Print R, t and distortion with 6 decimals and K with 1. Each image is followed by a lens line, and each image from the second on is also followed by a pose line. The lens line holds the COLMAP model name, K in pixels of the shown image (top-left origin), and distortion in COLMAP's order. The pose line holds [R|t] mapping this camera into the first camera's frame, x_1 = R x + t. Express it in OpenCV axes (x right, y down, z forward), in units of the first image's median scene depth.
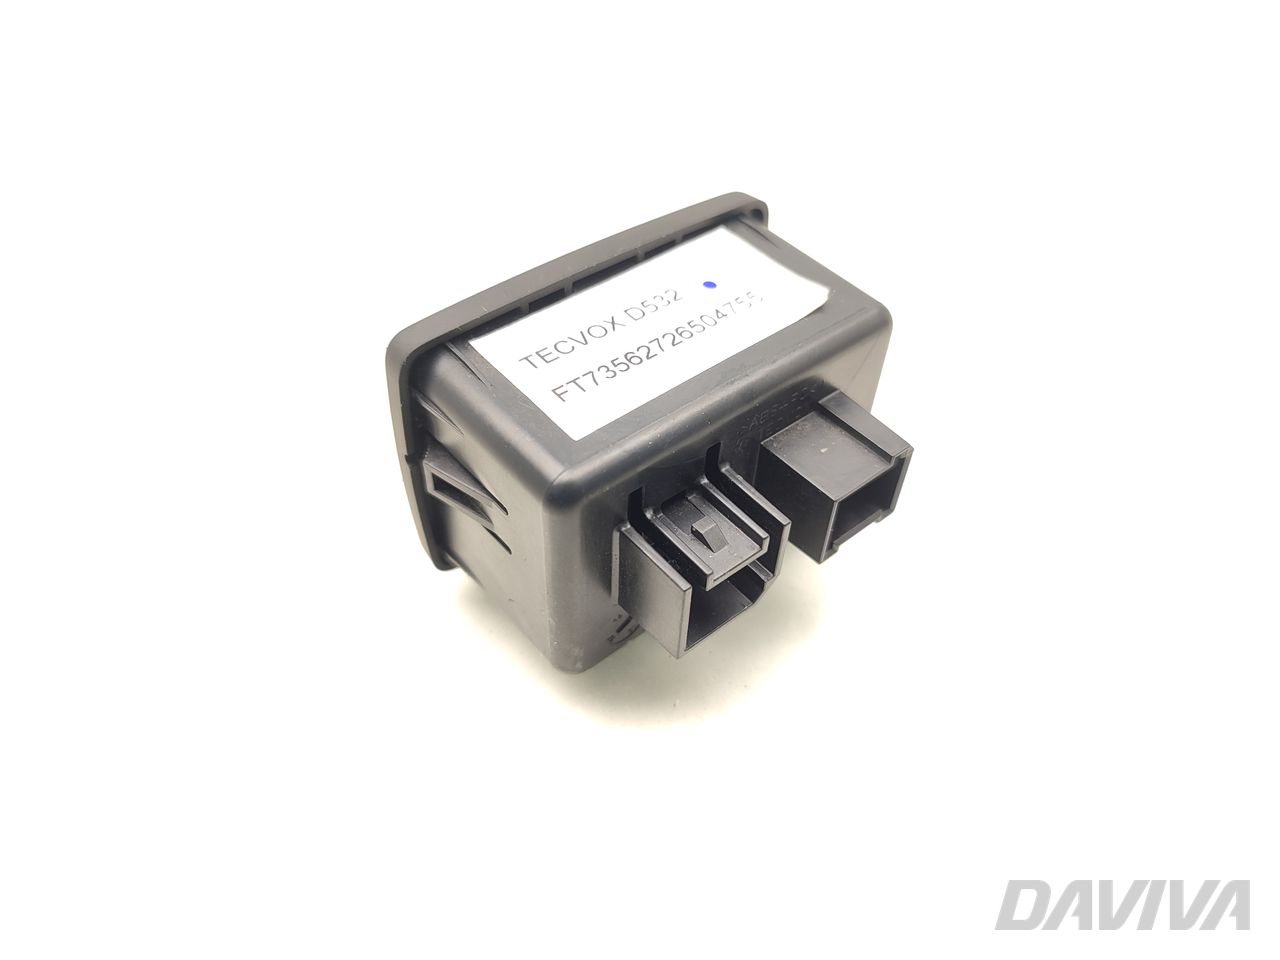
lens RADIAL K [[970.7, 0, 640.0], [0, 970.7, 480.0], [0, 0, 1]] dist [0.055936, 0.000102]
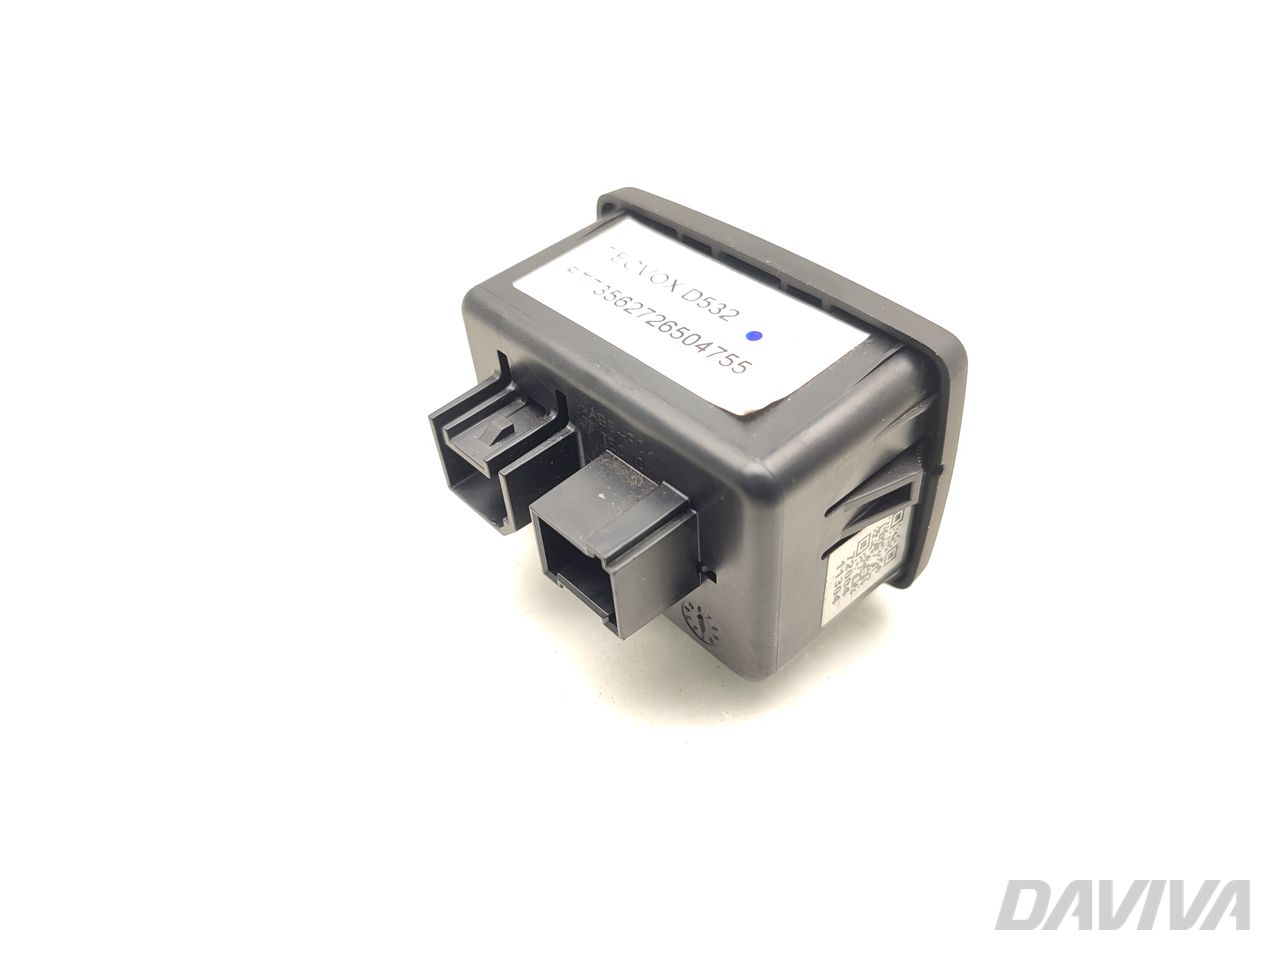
lens RADIAL K [[970.7, 0, 640.0], [0, 970.7, 480.0], [0, 0, 1]] dist [0.055936, 0.000102]
pose [[0.062302, 0.678045, -0.732375, 0.853400], [-0.675837, 0.568623, 0.468948, -0.495655], [0.734413, 0.465750, 0.493674, 0.551981]]
